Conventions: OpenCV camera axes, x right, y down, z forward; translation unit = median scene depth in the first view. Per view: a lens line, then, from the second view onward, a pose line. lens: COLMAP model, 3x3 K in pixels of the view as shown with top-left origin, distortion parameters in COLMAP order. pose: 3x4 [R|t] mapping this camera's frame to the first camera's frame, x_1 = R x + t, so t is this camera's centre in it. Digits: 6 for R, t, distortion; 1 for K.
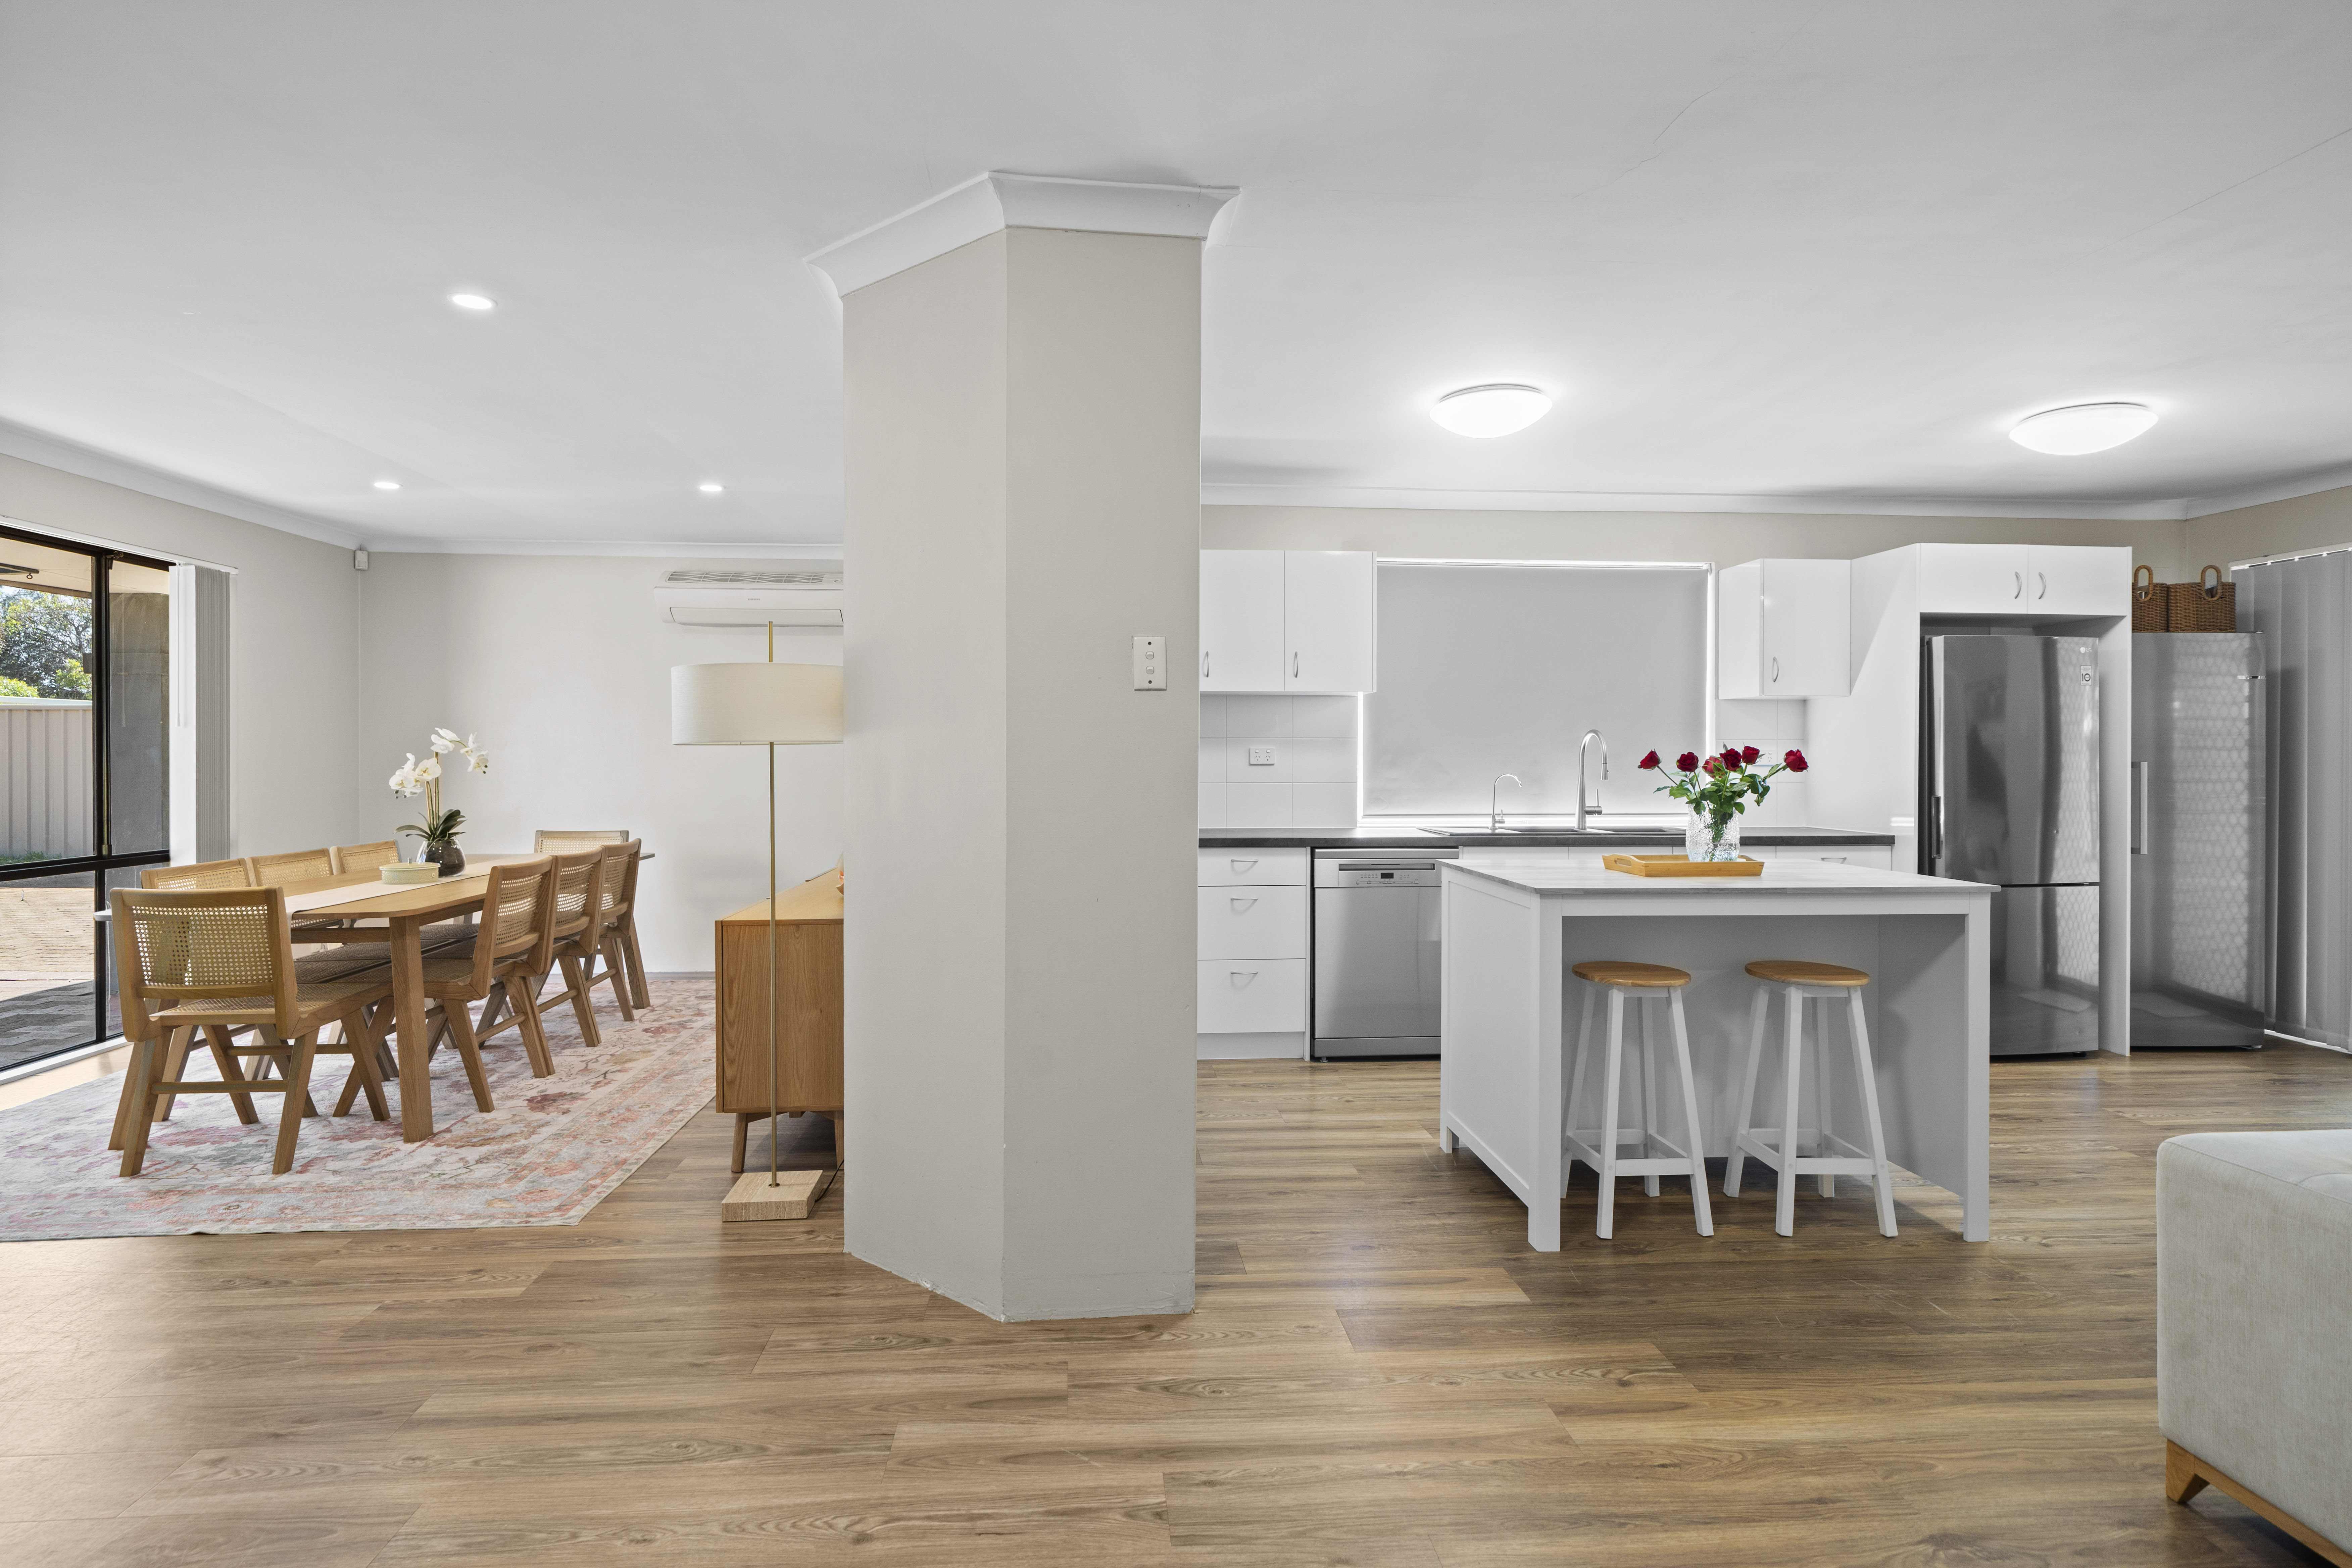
lens RADIAL K [[1166.5, 0, 1172.3], [0, 1166.5, 762.6], [0, 0, 1]] dist [-0.000673, -0.000308]
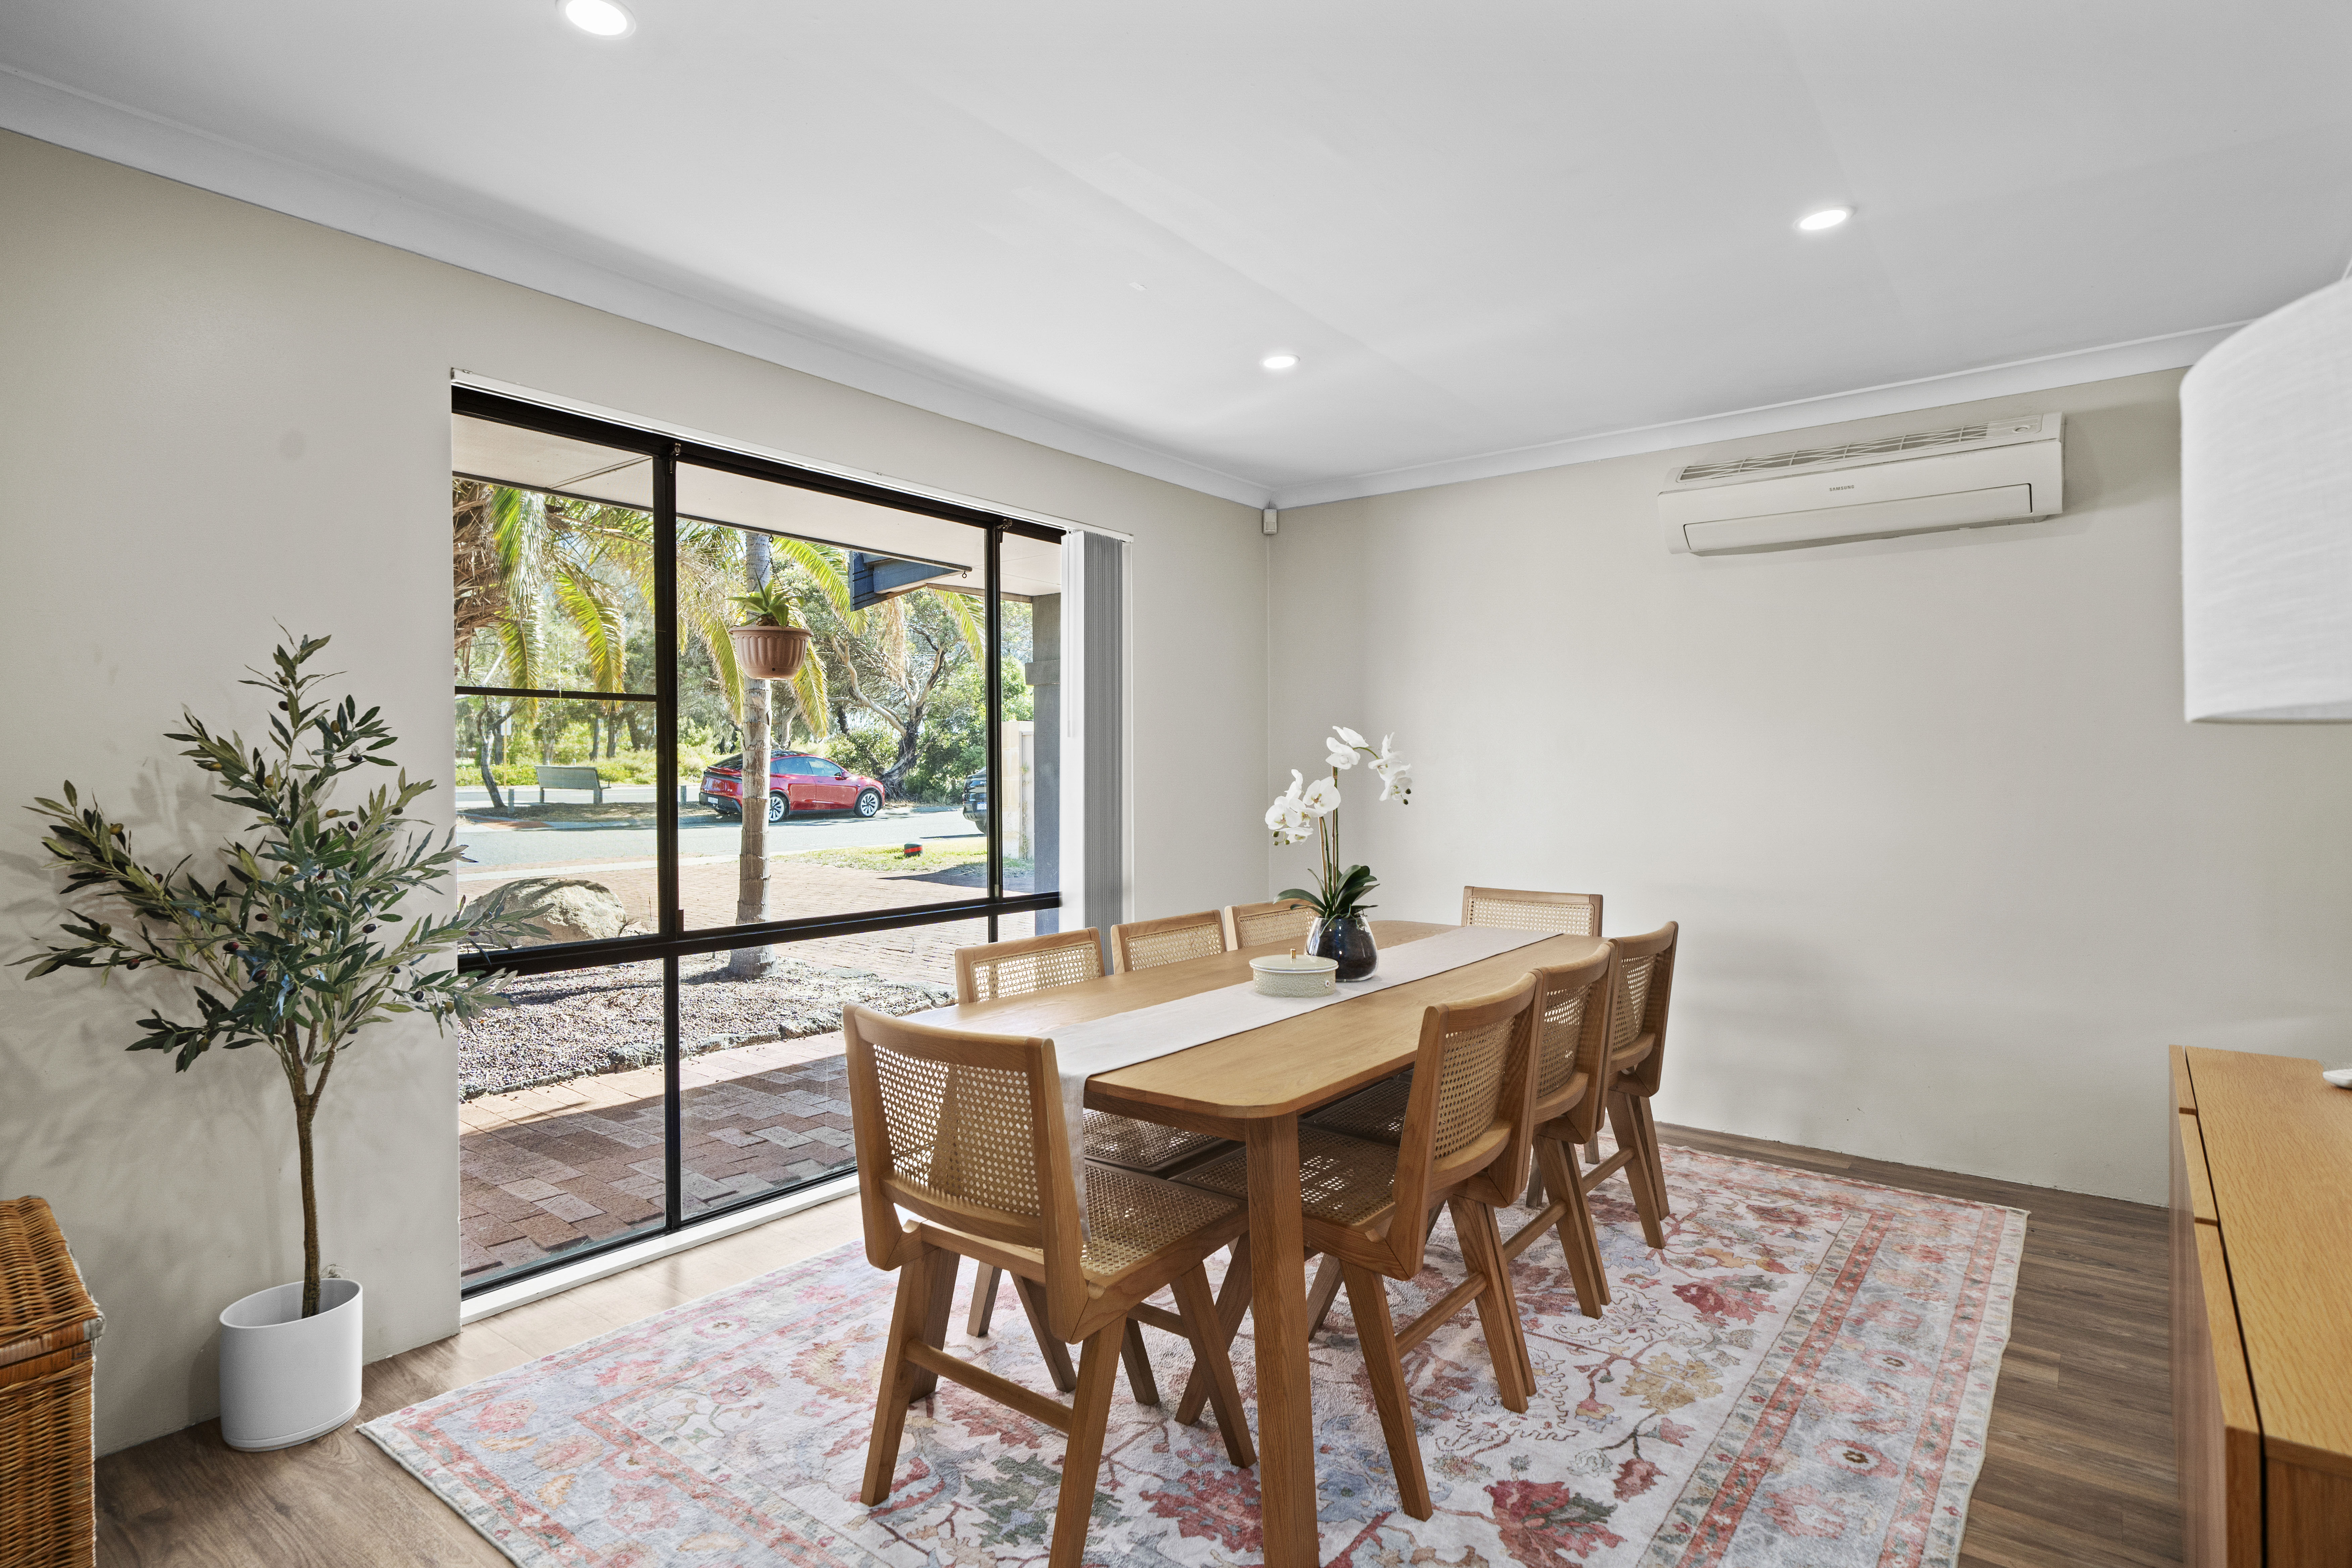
lens RADIAL K [[1213.2, 0, 1176.0], [0, 1213.2, 784.0], [0, 0, 1]] dist [0.102643, -0.000113]
pose [[0.749703, 0.003358, -0.661766, -0.287604], [-0.000111, 0.999988, 0.004948, -0.003531], [0.661775, -0.003636, 0.749694, 0.491749]]
